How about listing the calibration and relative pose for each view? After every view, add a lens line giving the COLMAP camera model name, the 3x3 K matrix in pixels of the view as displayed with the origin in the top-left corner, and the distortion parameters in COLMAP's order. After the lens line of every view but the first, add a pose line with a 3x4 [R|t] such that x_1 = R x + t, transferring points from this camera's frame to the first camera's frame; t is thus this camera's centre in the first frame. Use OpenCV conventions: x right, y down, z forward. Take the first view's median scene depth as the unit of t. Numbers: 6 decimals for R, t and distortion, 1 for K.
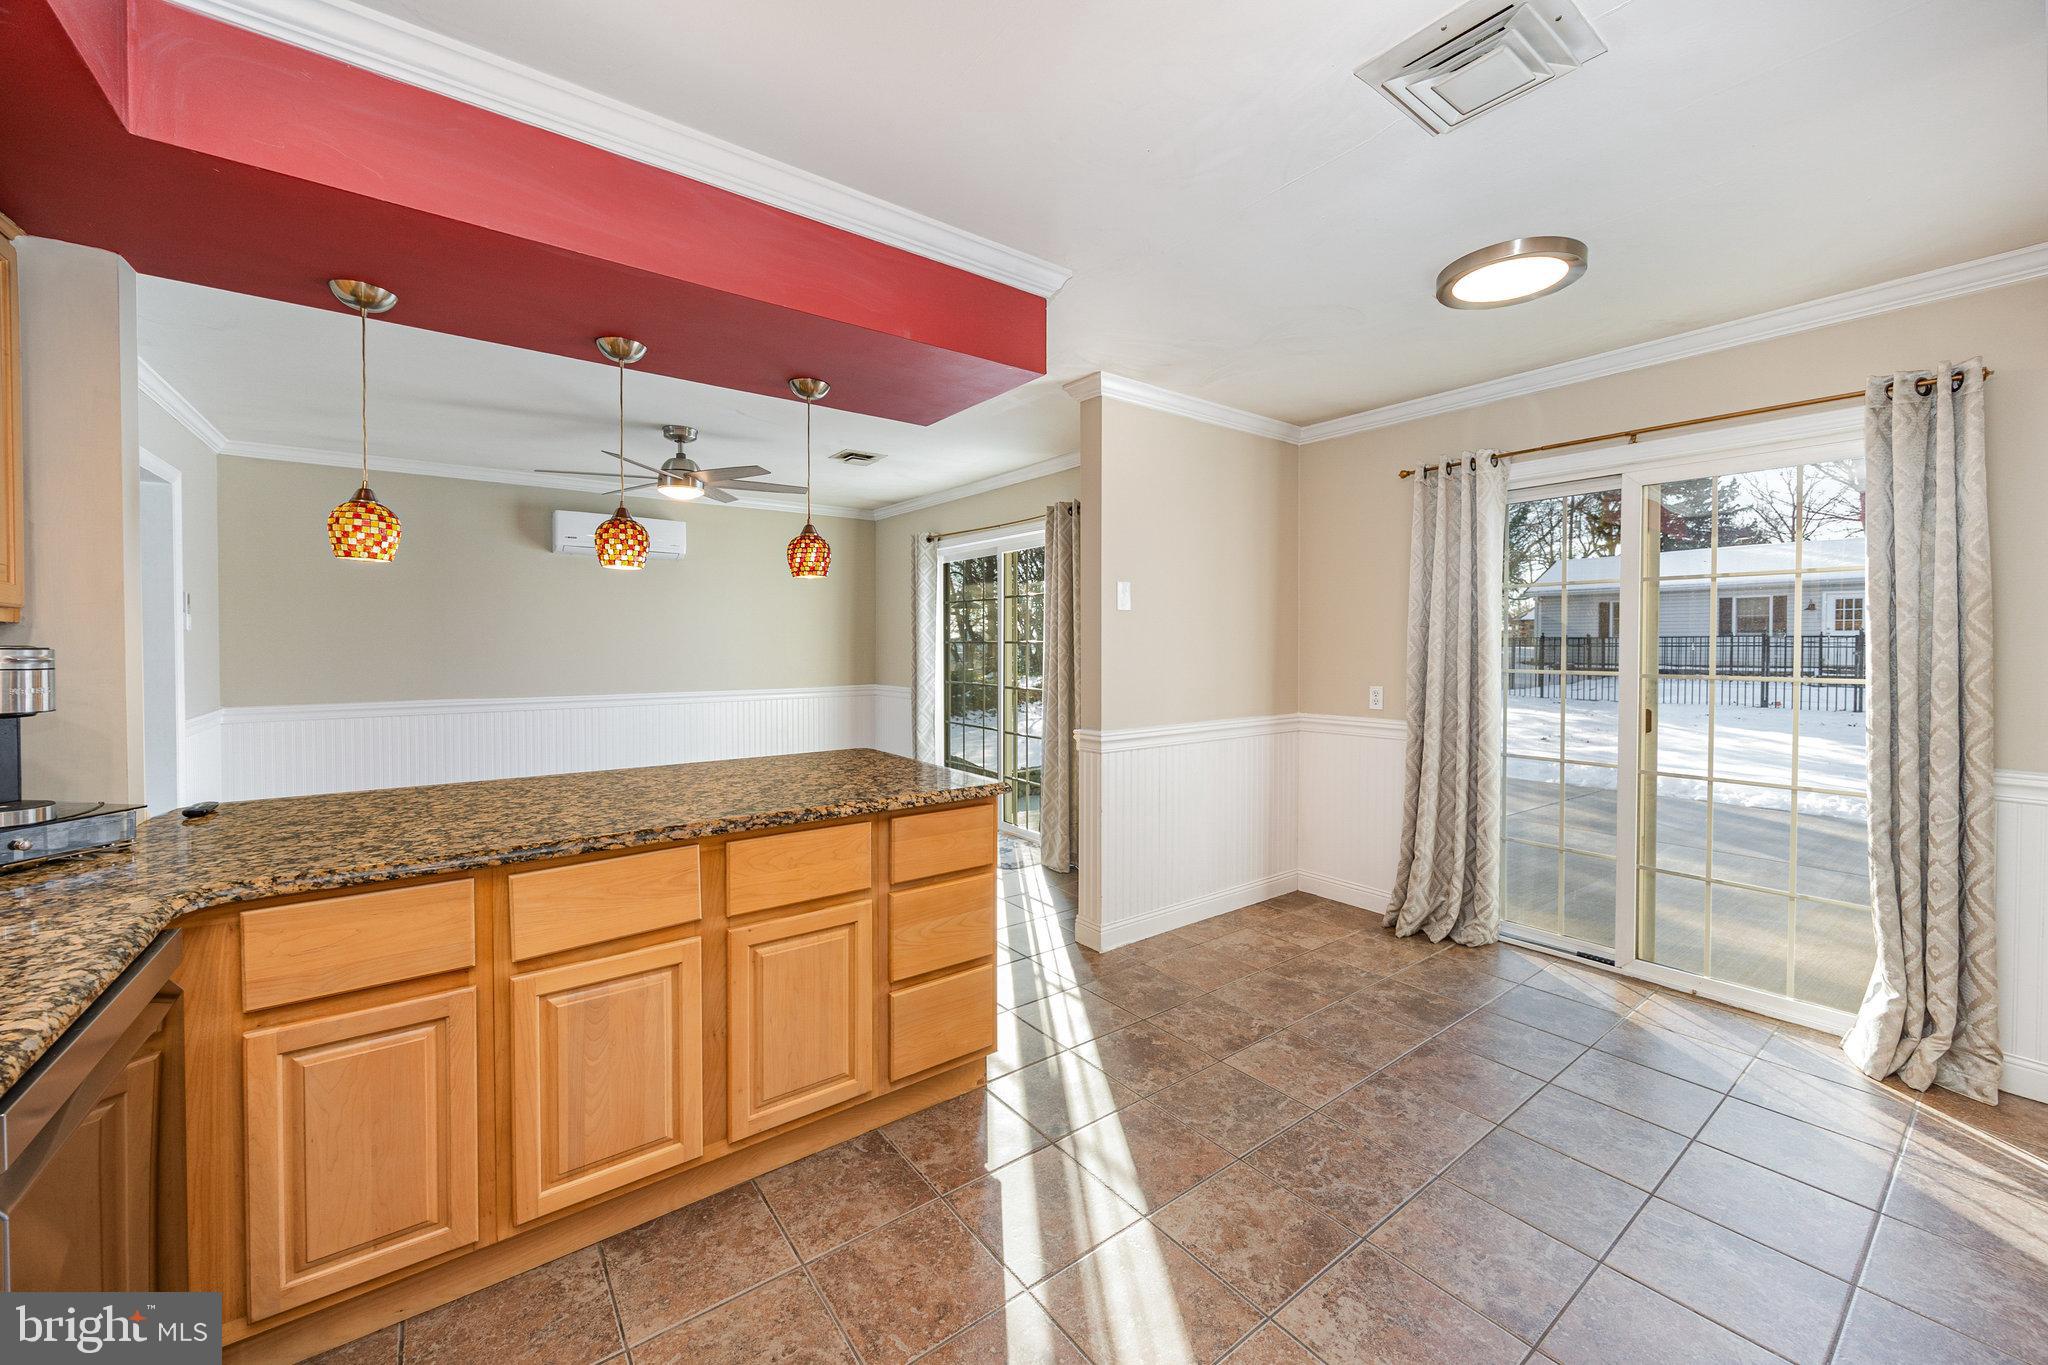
lens RADIAL K [[810.4, 0, 1036.0], [0, 810.4, 648.7], [0, 0, 1]] dist [-0.000311, -0.000679]
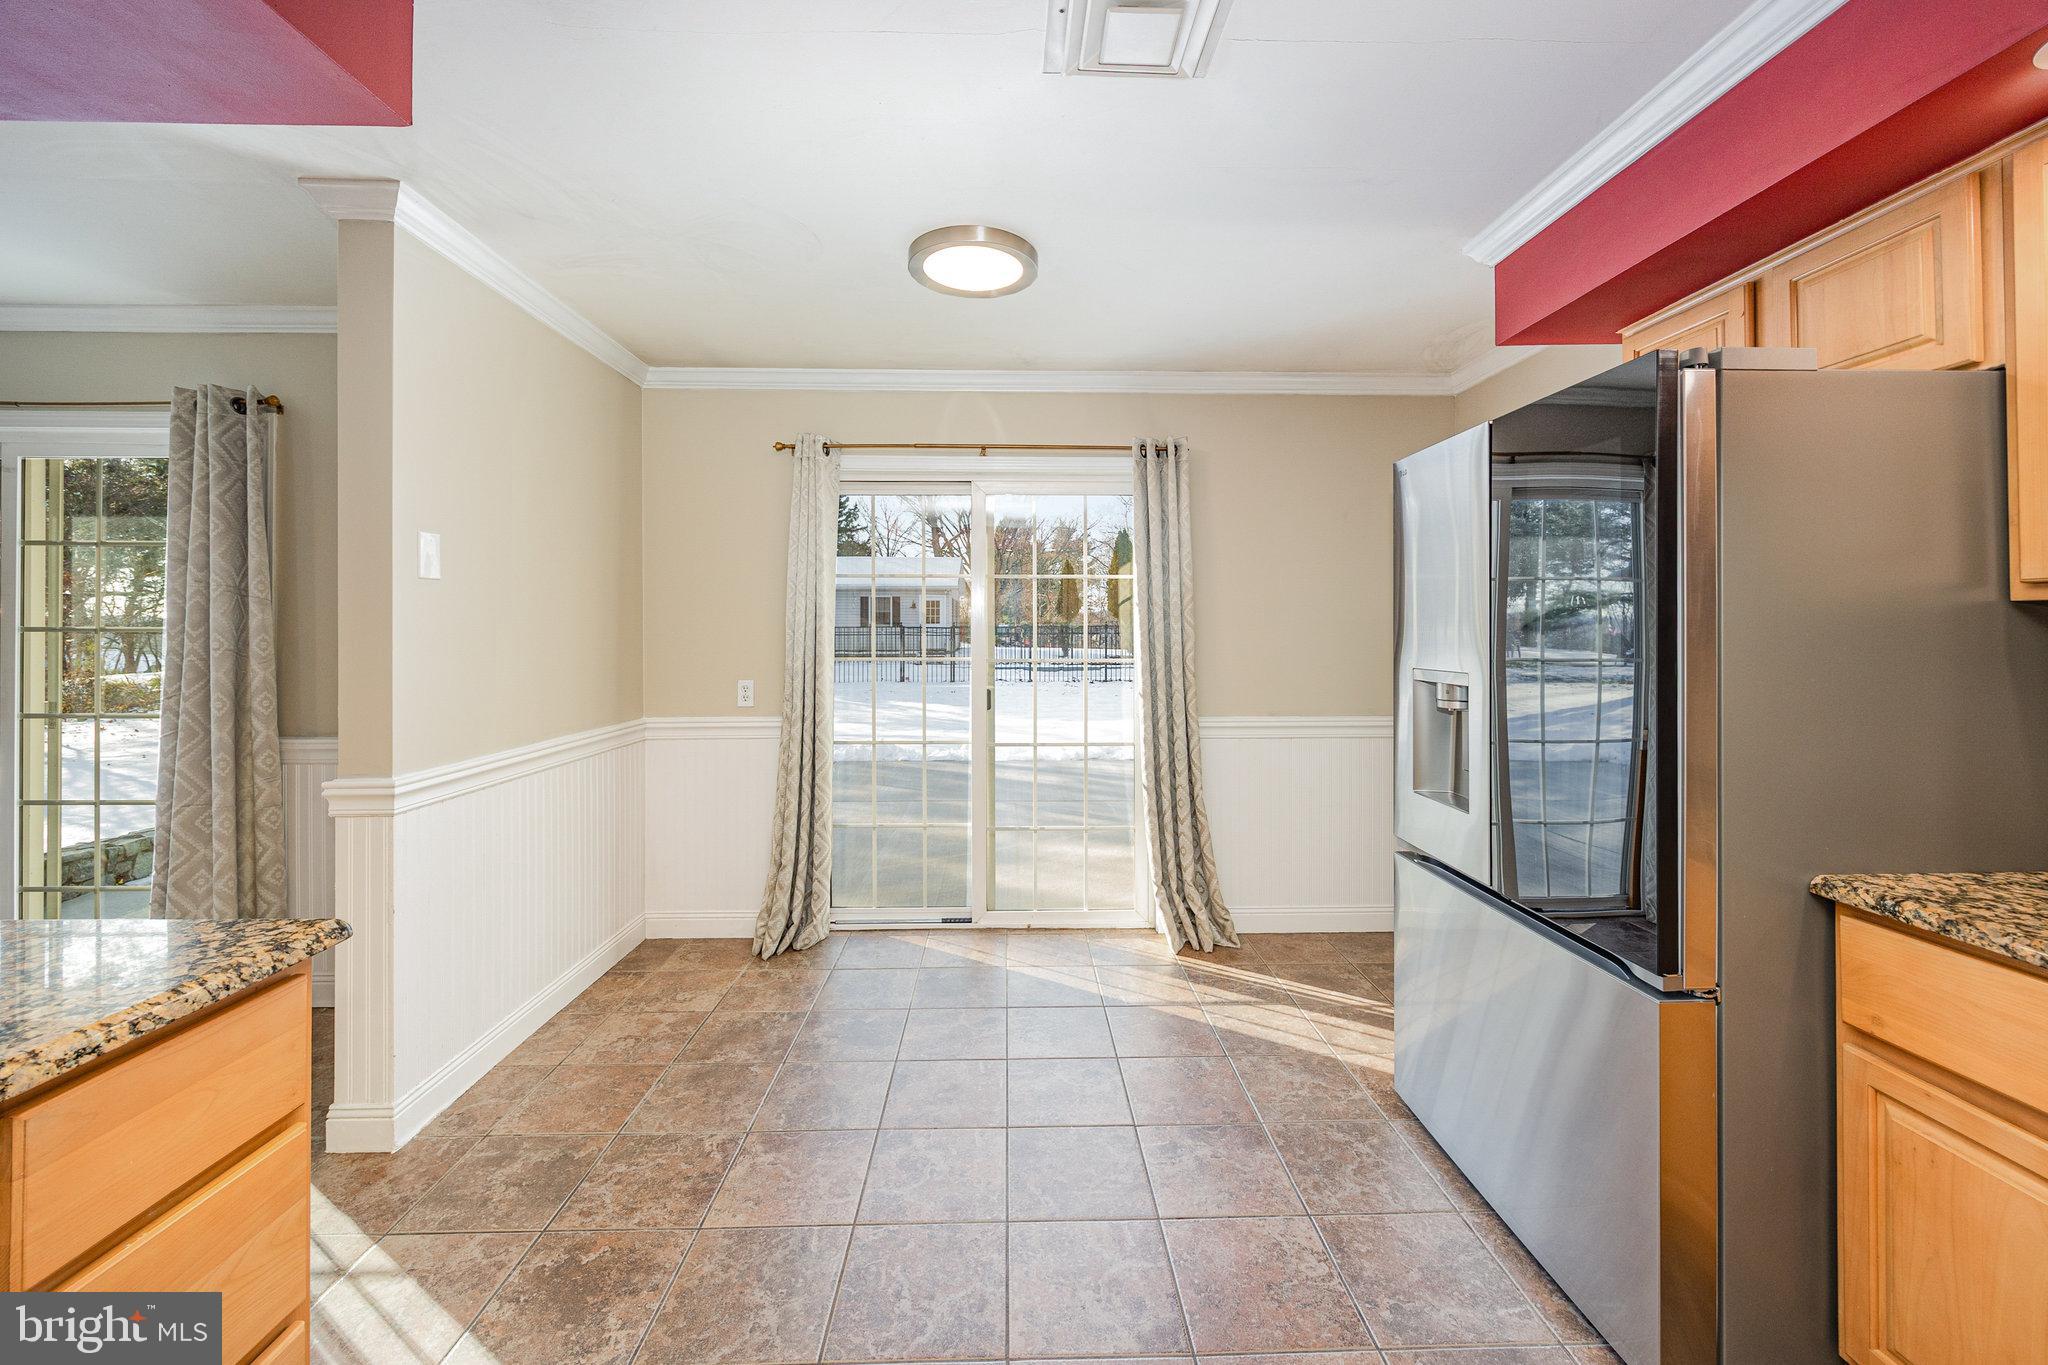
lens RADIAL K [[810.4, 0, 1038.0], [0, 810.4, 626.5], [0, 0, 1]] dist [-0.000311, -0.000679]
pose [[0.579706, 0.007161, 0.814794, -0.130464], [0.004637, 0.999916, -0.012087, 0.000040], [-0.814813, 0.010785, 0.579624, 0.262131]]
